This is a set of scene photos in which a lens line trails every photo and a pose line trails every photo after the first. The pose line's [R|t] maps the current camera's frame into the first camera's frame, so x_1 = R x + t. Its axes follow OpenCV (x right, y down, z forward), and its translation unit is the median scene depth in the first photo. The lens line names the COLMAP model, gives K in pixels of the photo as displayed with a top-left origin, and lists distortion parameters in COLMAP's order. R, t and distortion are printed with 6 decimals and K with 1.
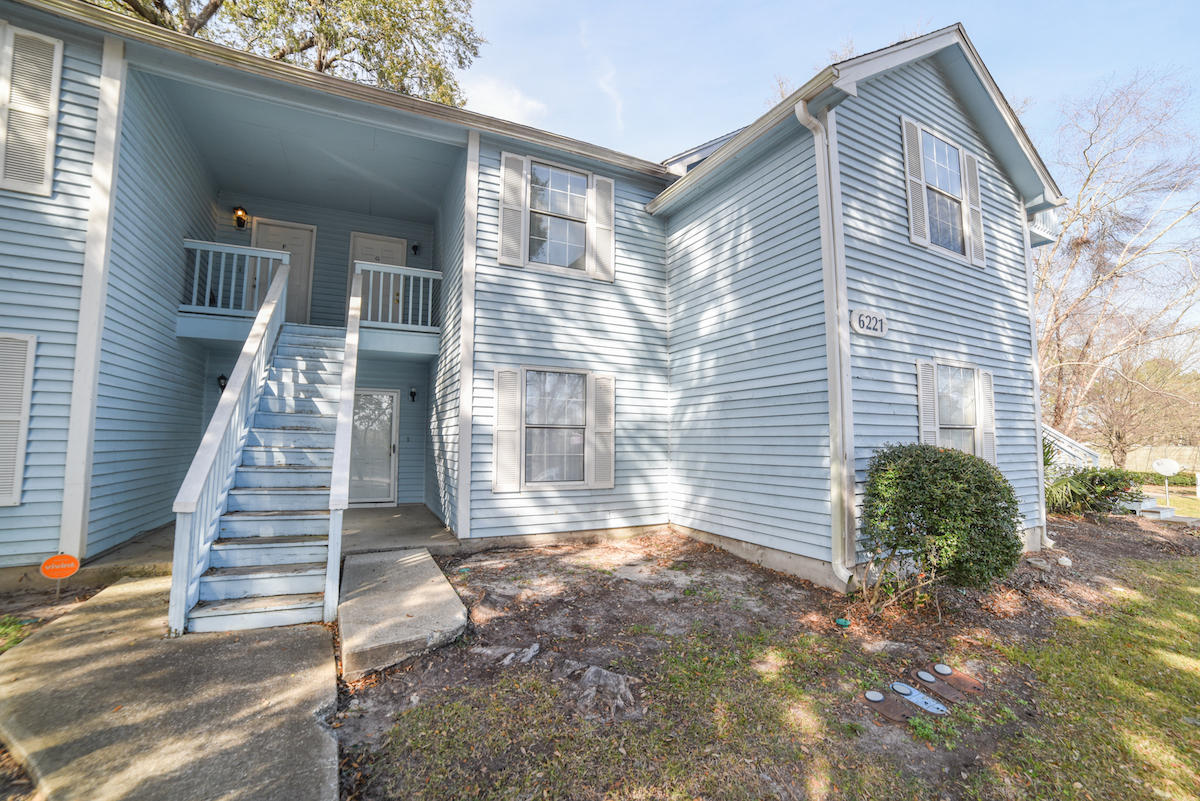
lens RADIAL K [[495.5, 0, 604.6], [0, 495.5, 400.1], [0, 0, 1]] dist [-0.094967, 0.033663]
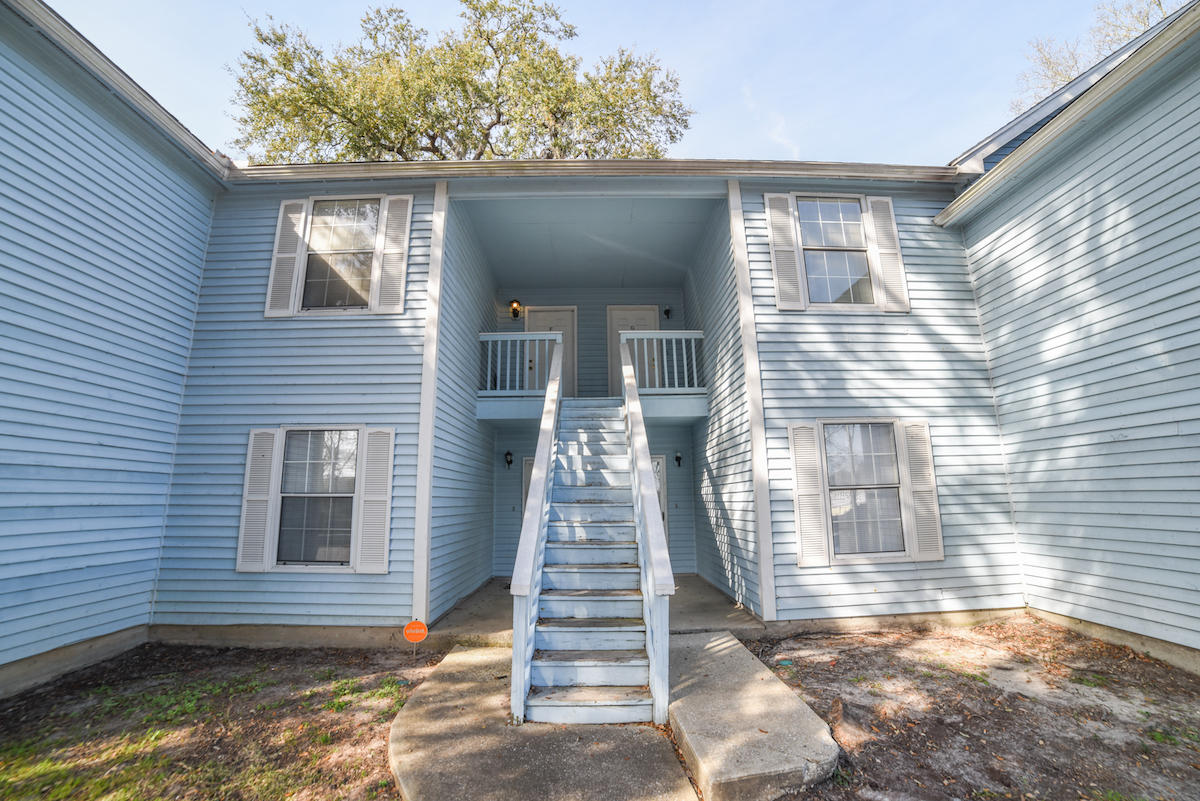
lens RADIAL K [[482.7, 0, 599.8], [0, 482.7, 404.6], [0, 0, 1]] dist [-0.094119, 0.030688]
pose [[0.909278, -0.100838, -0.403788, -0.176636], [0.056687, 0.991170, -0.119872, -0.016739], [0.412310, 0.086107, 0.906965, 0.075290]]
